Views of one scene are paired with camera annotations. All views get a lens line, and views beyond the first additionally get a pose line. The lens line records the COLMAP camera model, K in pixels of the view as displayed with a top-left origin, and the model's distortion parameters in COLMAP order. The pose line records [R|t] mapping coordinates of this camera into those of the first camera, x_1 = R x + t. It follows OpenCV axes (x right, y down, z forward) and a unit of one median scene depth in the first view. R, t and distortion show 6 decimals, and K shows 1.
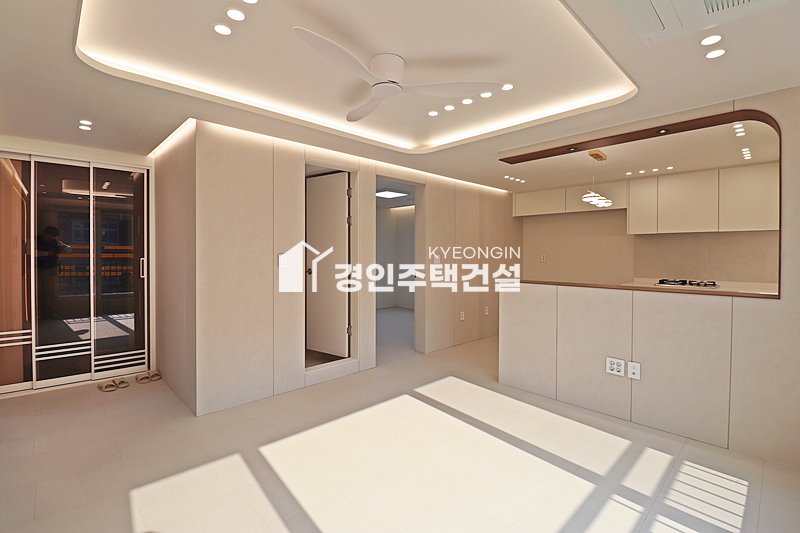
lens RADIAL K [[367.1, 0, 401.9], [0, 367.1, 259.2], [0, 0, 1]] dist [-0.000769, -0.014784]
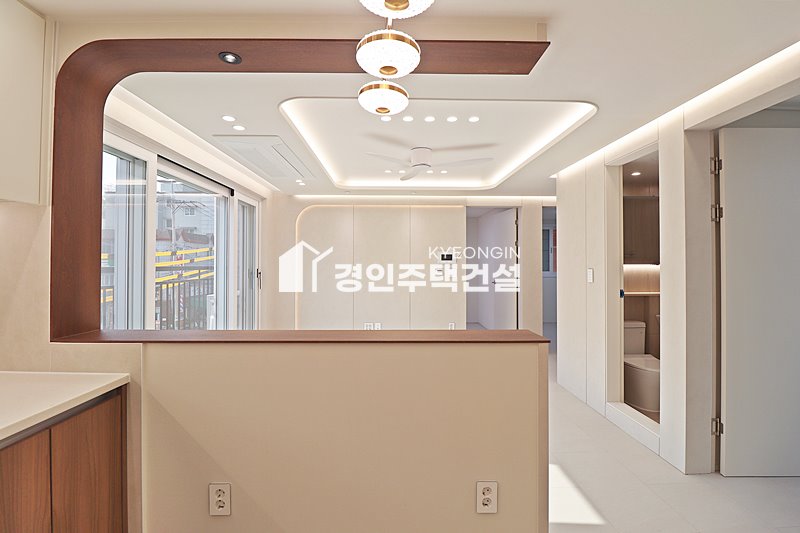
lens RADIAL K [[368.2, 0, 398.7], [0, 368.2, 259.3], [0, 0, 1]] dist [0.000365, -0.014101]
pose [[-0.680704, -0.012833, -0.732446, 0.661032], [-0.014217, 0.999890, -0.004306, -0.024428], [0.732421, 0.007482, -0.680811, 1.102979]]
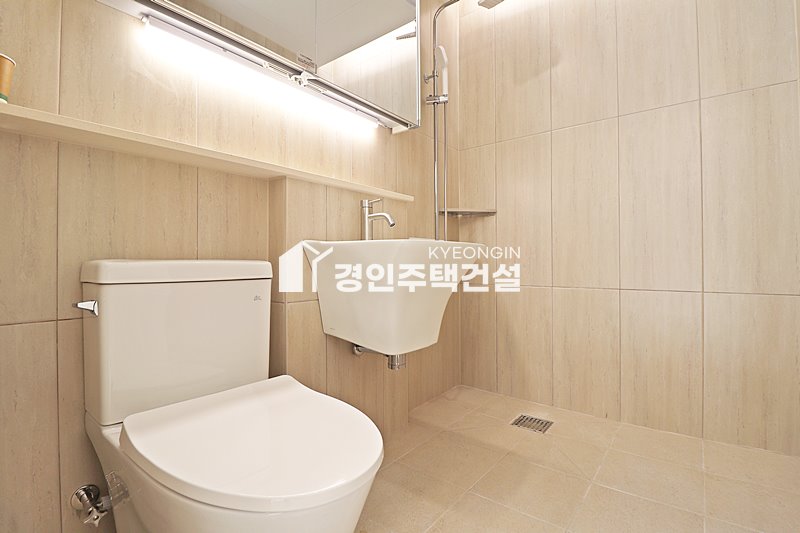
lens RADIAL K [[377.2, 0, 400.0], [0, 377.2, 266.5], [0, 0, 1]] dist [-0.000509, -0.017230]
pose [[0.126720, -0.007970, -0.991906, -0.197968], [-0.012908, 0.999870, -0.009683, 0.132904], [0.991855, 0.014030, 0.126601, 0.979928]]
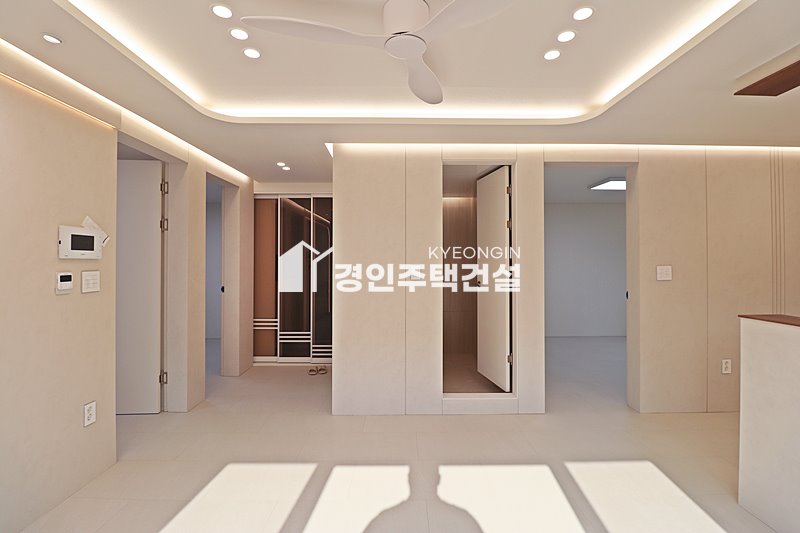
lens RADIAL K [[367.1, 0, 401.9], [0, 367.1, 259.2], [0, 0, 1]] dist [-0.000769, -0.014784]
pose [[0.725533, -0.008752, -0.688132, 0.250113], [-0.007774, 0.999751, -0.020911, -0.008344], [0.688143, 0.020521, 0.725285, 0.249206]]
